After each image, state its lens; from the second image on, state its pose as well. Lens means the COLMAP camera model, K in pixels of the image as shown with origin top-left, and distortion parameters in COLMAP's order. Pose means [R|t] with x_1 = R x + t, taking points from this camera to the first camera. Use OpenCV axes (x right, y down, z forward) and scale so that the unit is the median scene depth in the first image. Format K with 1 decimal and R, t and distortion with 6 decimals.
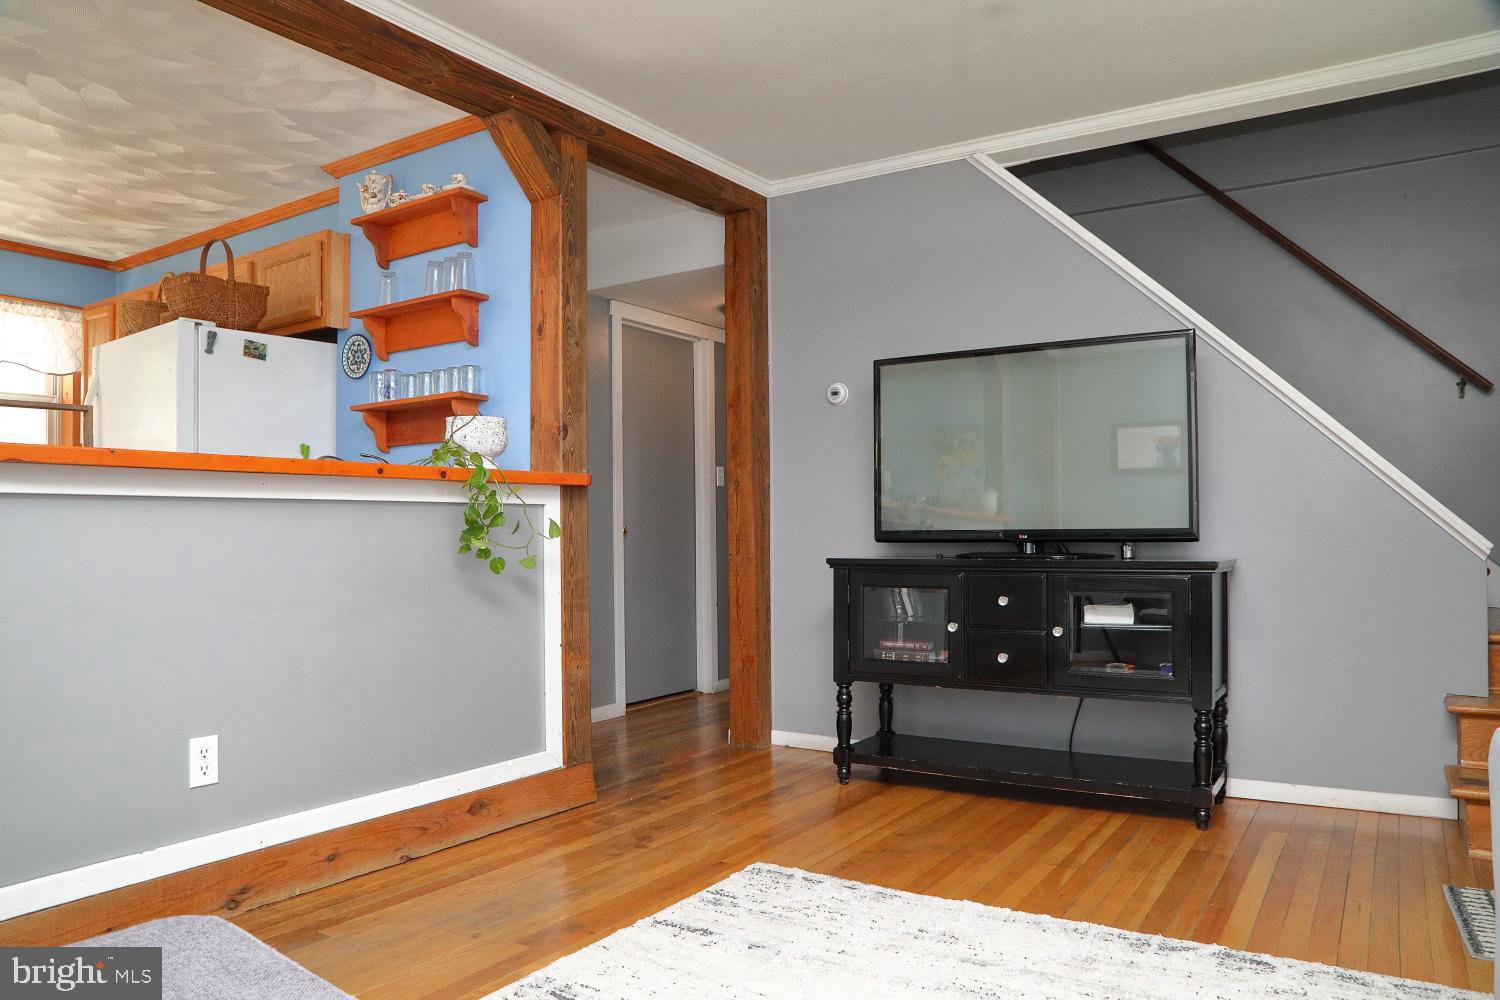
lens RADIAL K [[1030.0, 0, 750.0], [0, 1030.0, 500.0], [0, 0, 1]] dist [-0.110484, 0.057544]
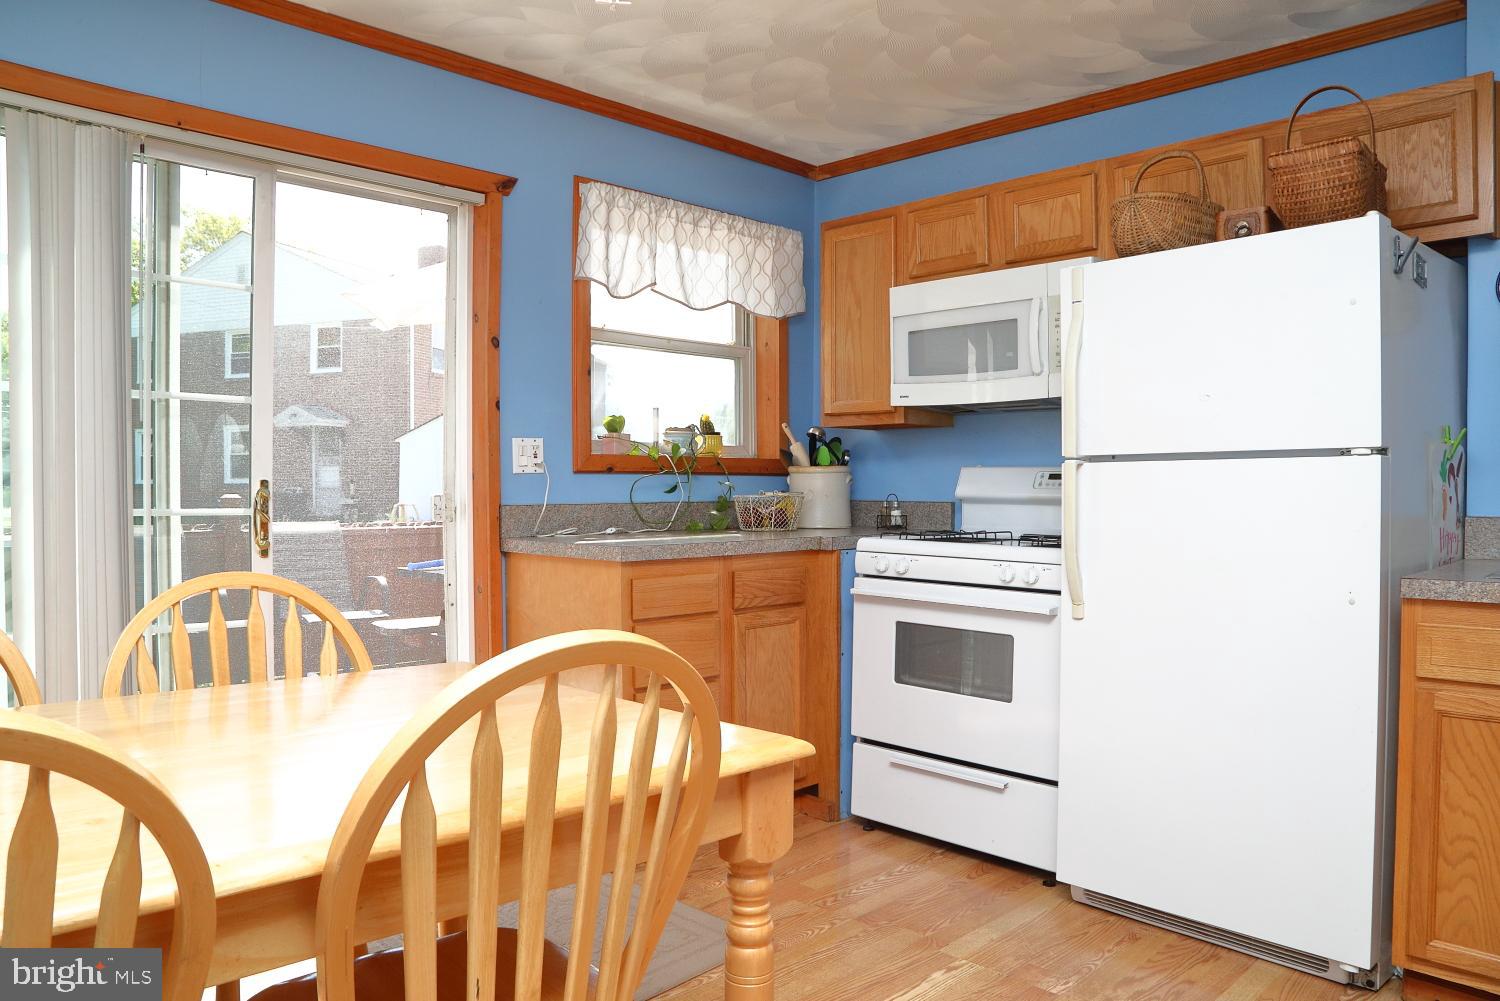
lens RADIAL K [[1053.0, 0, 750.0], [0, 1053.0, 500.5], [0, 0, 1]] dist [-0.118840, 0.070458]
pose [[0.978773, 0.012265, -0.204580, -1.026513], [-0.003813, 0.999125, 0.041660, -0.046140], [0.204912, -0.039995, 0.977963, 0.426842]]
